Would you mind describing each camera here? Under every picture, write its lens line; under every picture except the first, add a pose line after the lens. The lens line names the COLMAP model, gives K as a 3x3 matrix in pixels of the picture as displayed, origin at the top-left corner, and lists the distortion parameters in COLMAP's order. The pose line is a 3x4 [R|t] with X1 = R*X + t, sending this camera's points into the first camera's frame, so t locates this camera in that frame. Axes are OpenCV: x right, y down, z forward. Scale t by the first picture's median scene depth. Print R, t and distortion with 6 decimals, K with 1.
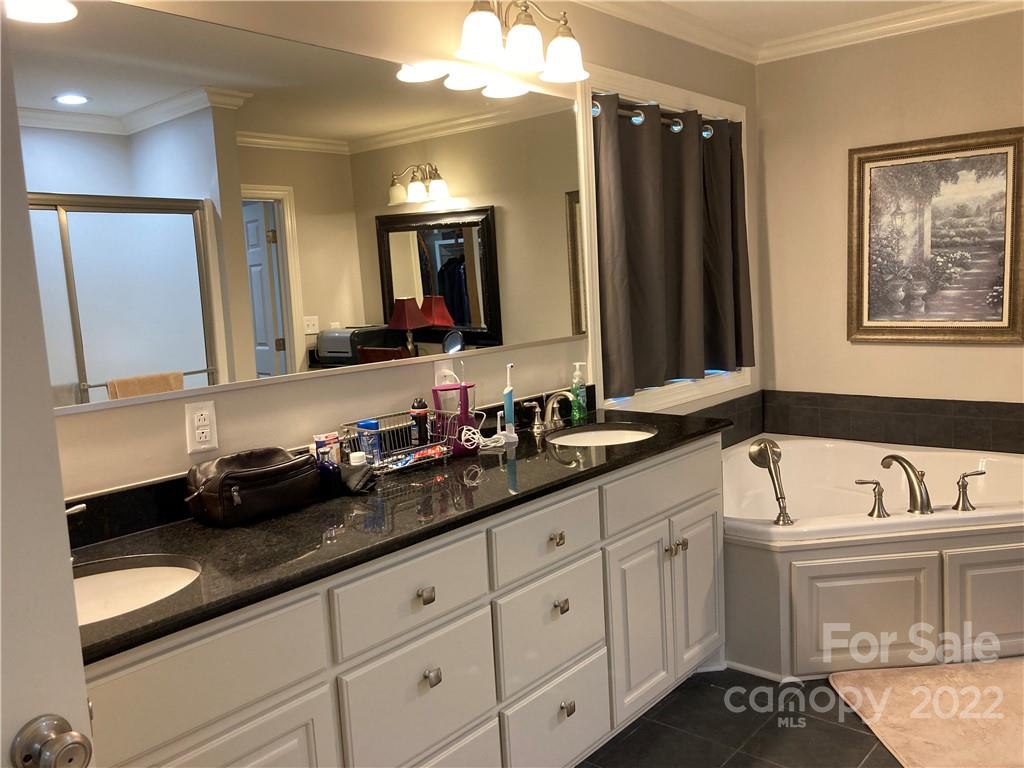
lens RADIAL K [[831.0, 0, 512.9], [0, 831.0, 379.5], [0, 0, 1]] dist [-0.012623, 0.019708]
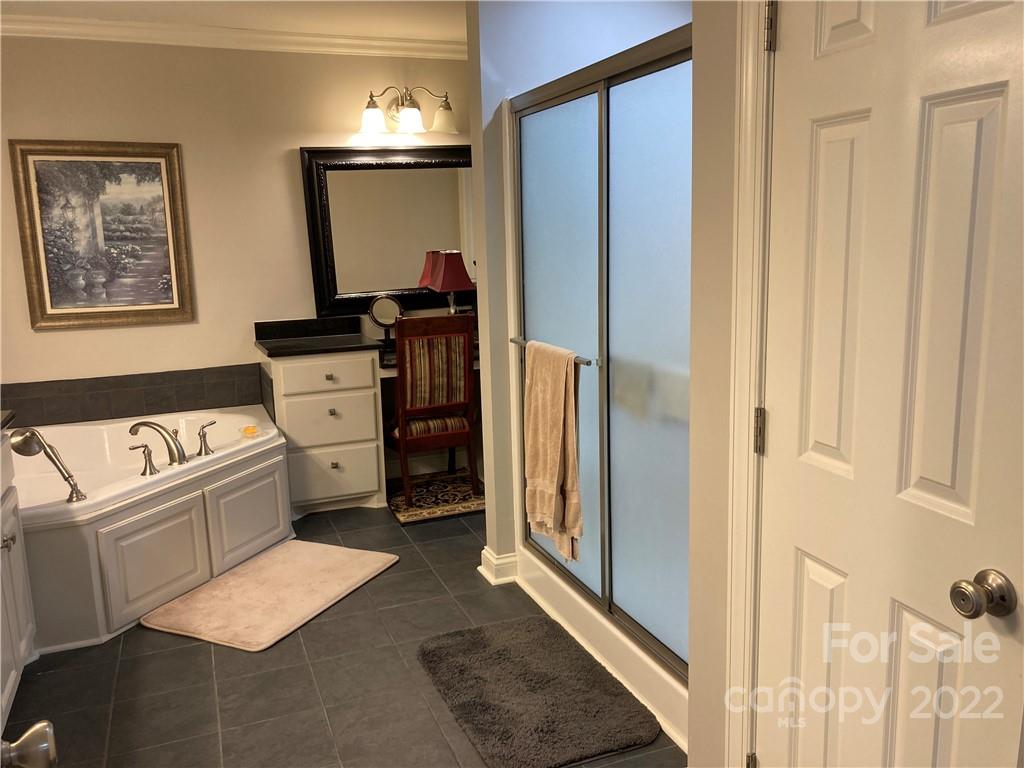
lens RADIAL K [[831.0, 0, 514.6], [0, 831.0, 385.1], [0, 0, 1]] dist [-0.012623, 0.019708]
pose [[0.461655, -0.122744, 0.878526, -0.252450], [0.104745, 0.990995, 0.083415, -0.001225], [-0.880853, 0.053512, 0.470355, -0.000189]]
